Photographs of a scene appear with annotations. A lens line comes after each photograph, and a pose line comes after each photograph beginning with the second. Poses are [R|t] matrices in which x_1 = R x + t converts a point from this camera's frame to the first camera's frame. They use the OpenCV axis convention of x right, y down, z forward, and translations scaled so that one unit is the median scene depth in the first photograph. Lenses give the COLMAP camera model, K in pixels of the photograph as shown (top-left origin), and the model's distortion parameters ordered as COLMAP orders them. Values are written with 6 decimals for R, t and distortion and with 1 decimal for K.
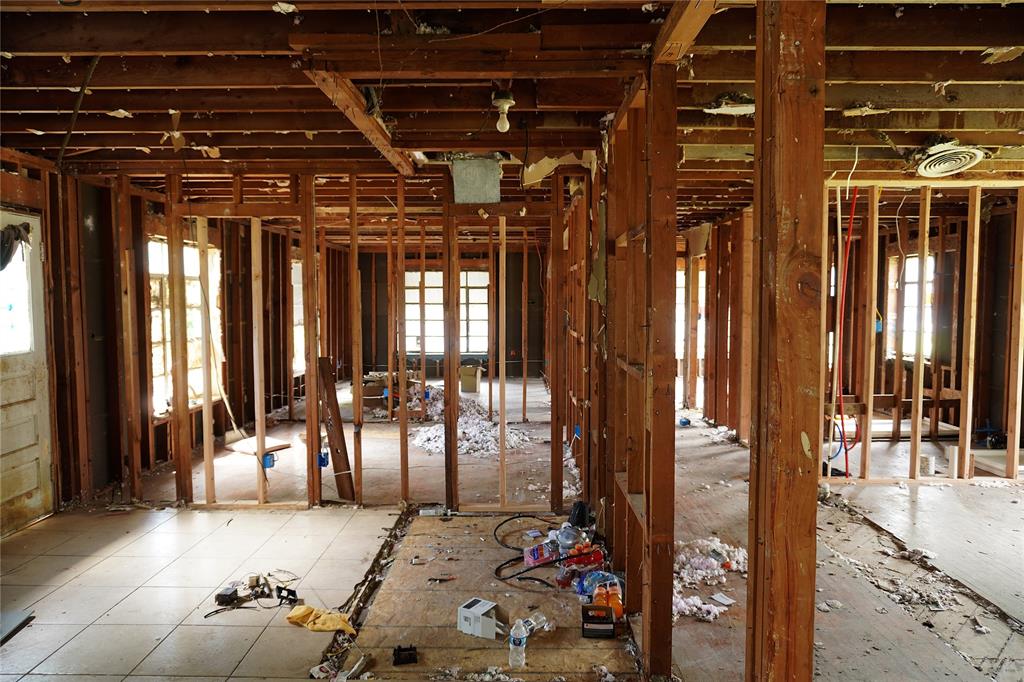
lens RADIAL K [[685.2, 0, 512.0], [0, 685.2, 341.0], [0, 0, 1]] dist [-0.043586, 0.001129]
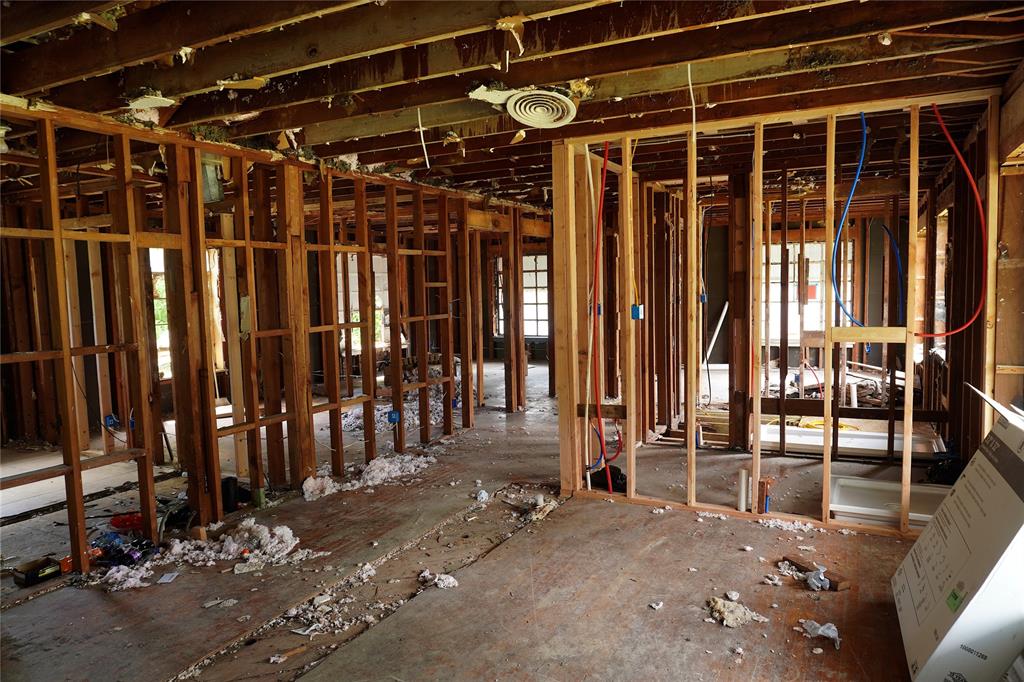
lens RADIAL K [[685.2, 0, 512.0], [0, 685.2, 341.0], [0, 0, 1]] dist [-0.043586, 0.001129]
pose [[0.905230, 0.018572, -0.424516, 0.618020], [-0.007007, 0.999561, 0.028787, -0.008692], [0.424864, -0.023085, 0.904963, 0.153596]]
